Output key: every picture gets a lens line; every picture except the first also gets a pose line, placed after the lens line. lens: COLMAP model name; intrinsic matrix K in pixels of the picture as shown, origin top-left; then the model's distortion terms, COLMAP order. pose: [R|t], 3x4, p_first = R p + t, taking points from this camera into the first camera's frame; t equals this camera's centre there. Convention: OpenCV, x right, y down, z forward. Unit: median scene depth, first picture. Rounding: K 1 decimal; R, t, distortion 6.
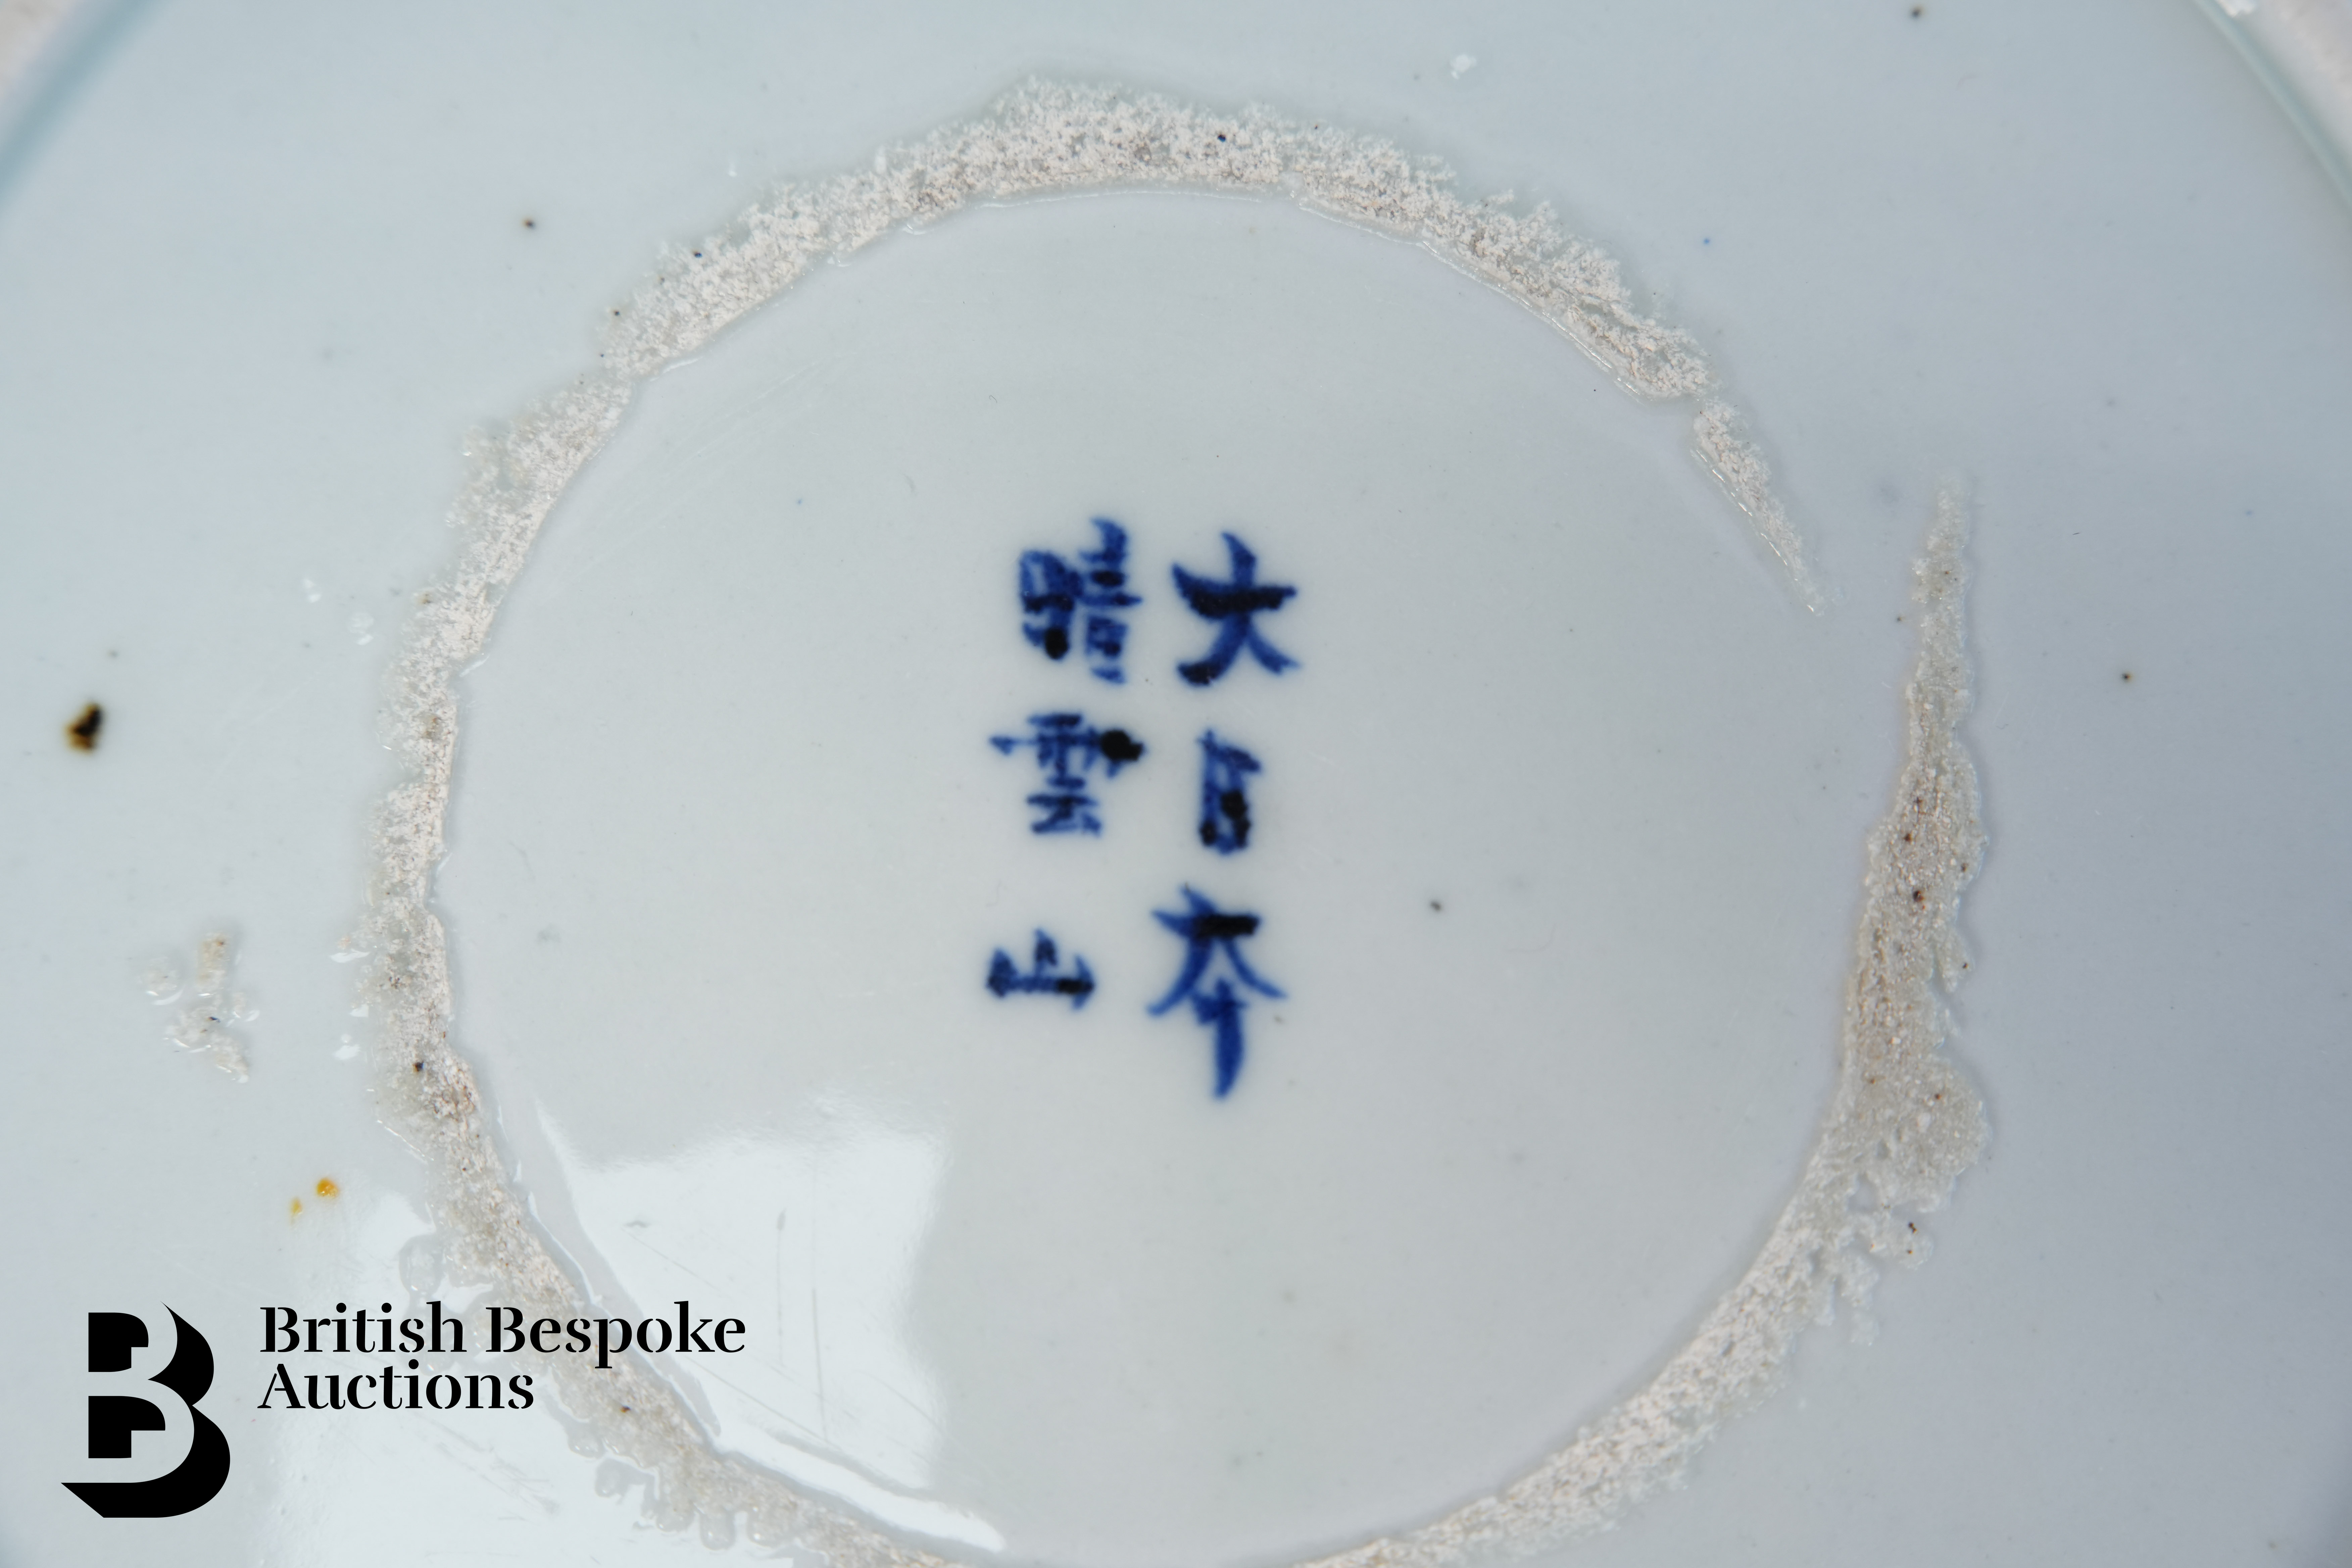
lens RADIAL K [[4766.9, 0, 1176.0], [0, 4766.9, 784.0], [0, 0, 1]] dist [0.009058, 0.077222]
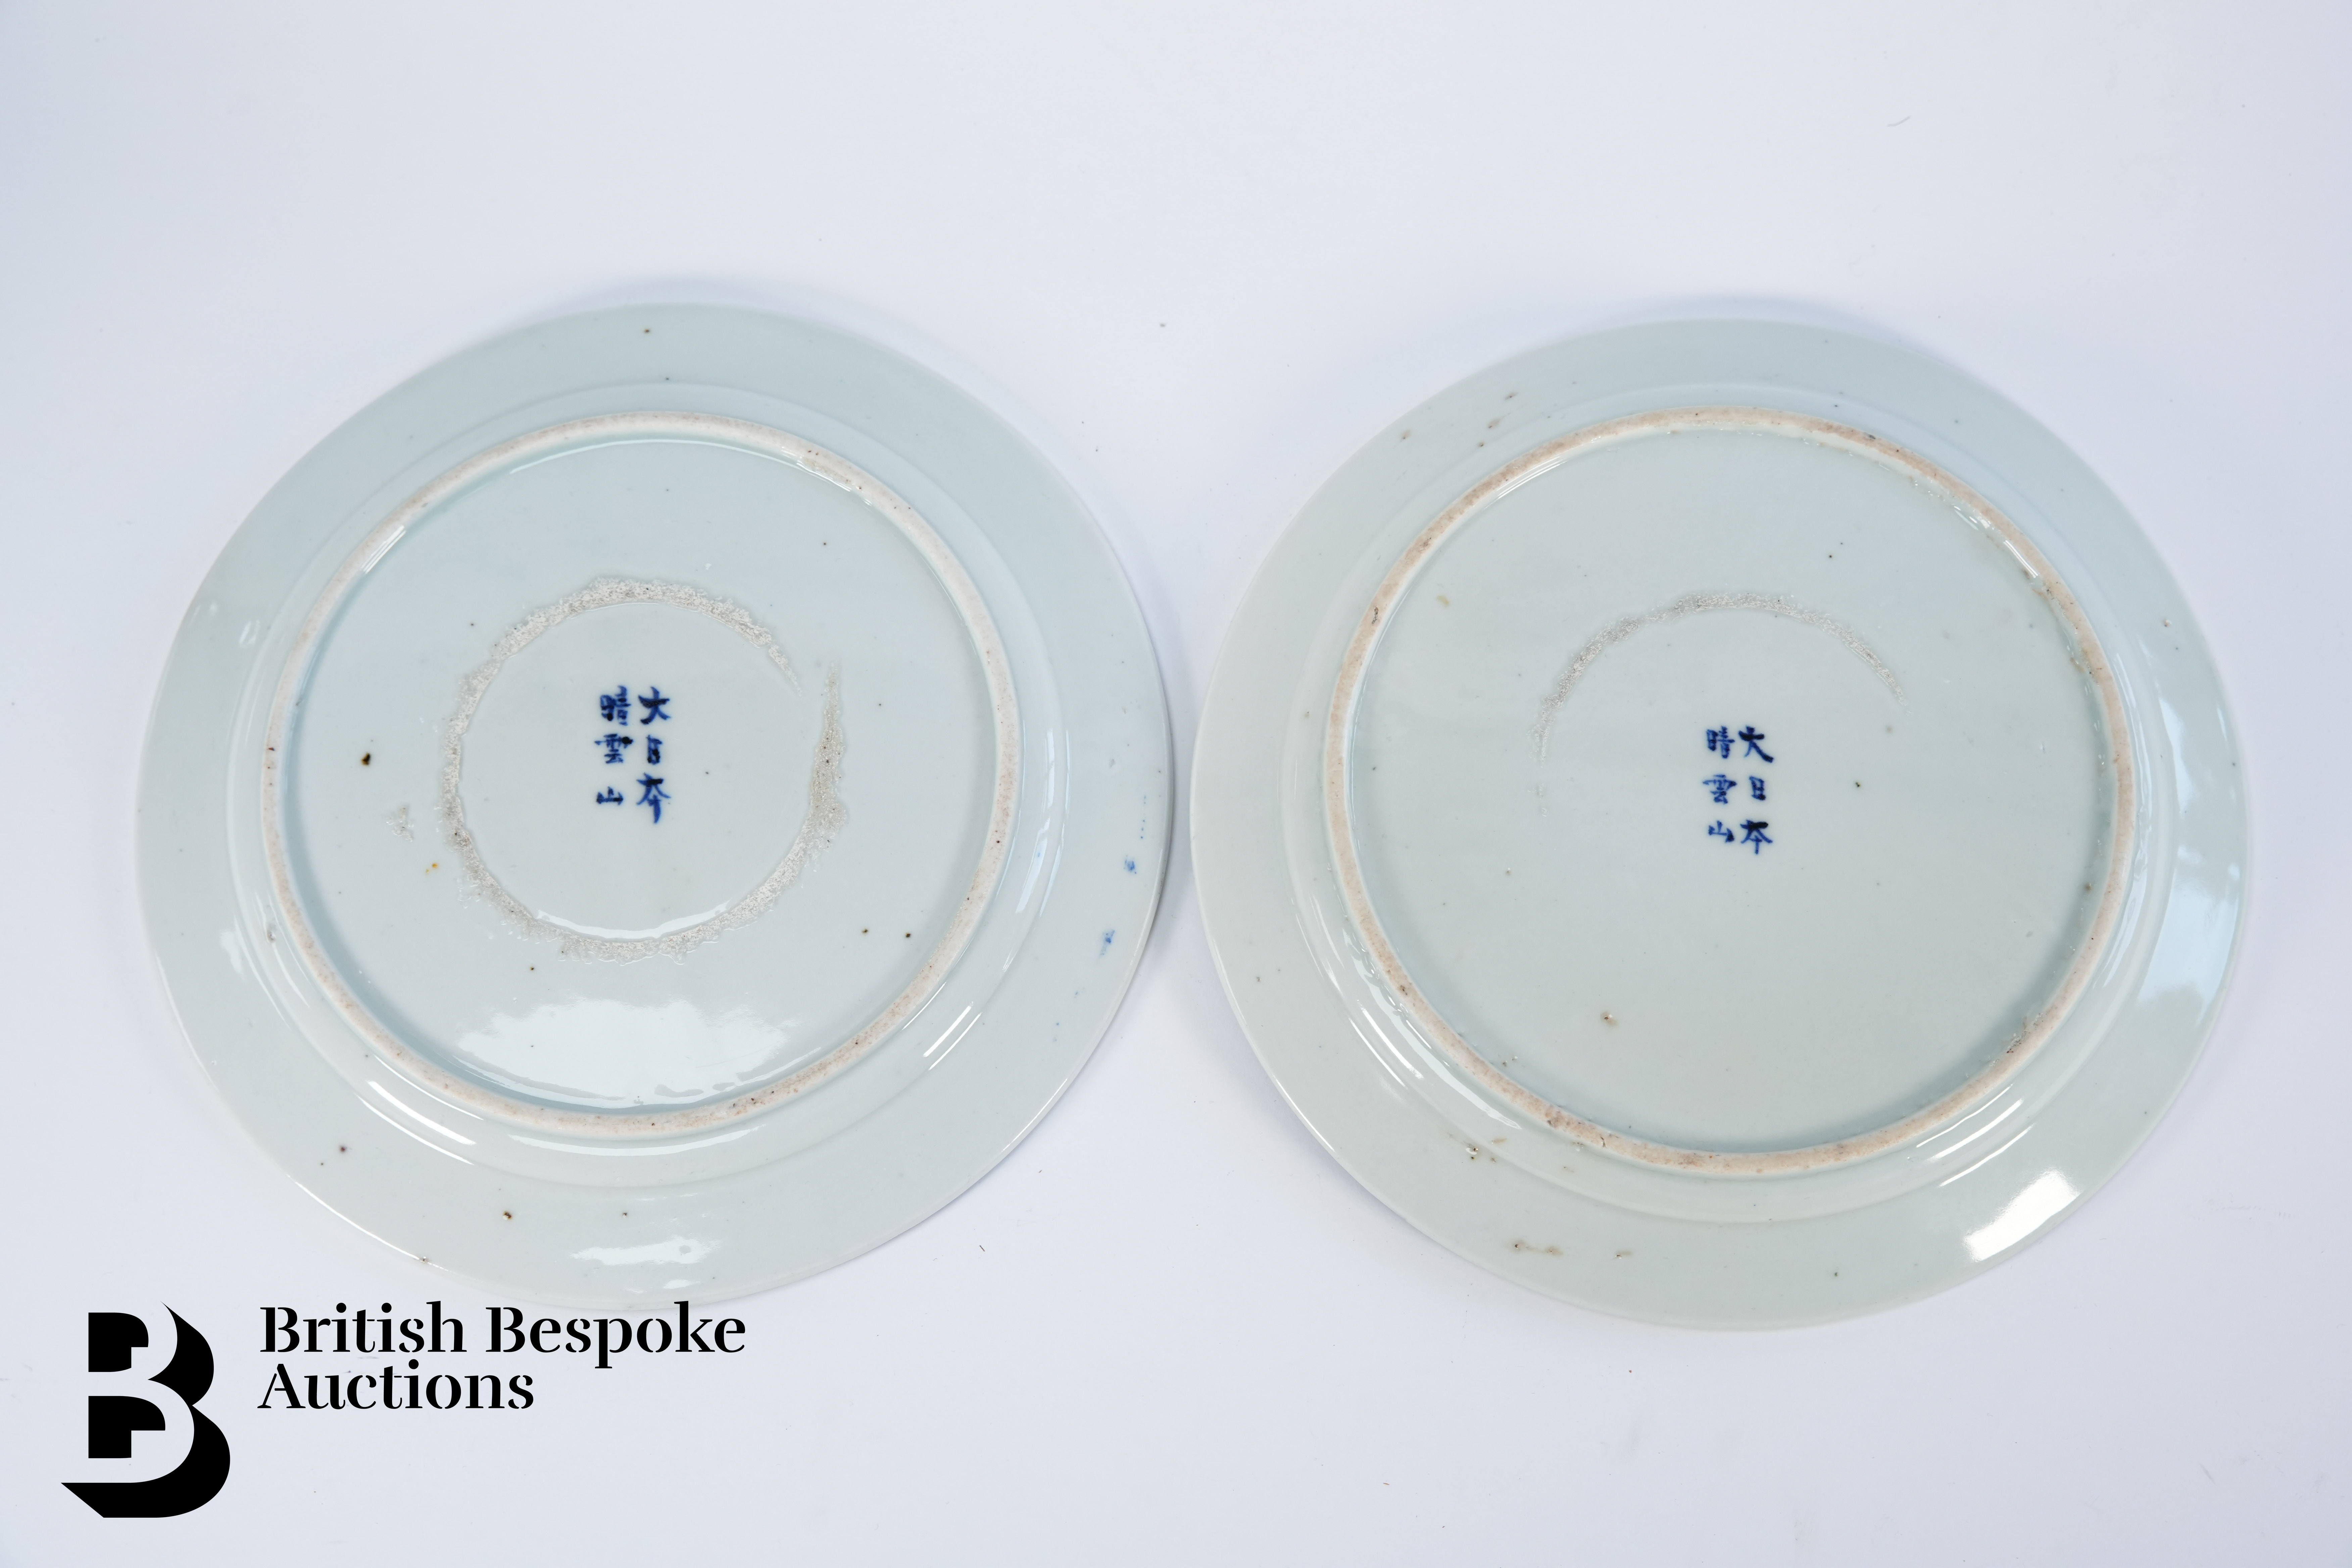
lens RADIAL K [[3549.2, 0, 1176.0], [0, 3549.2, 784.0], [0, 0, 1]] dist [0.006868, 0.052949]
pose [[0.996474, -0.077371, 0.032449, 0.345826], [0.080015, 0.992703, -0.090209, 0.331765], [-0.025233, 0.092487, 0.995394, -1.961650]]
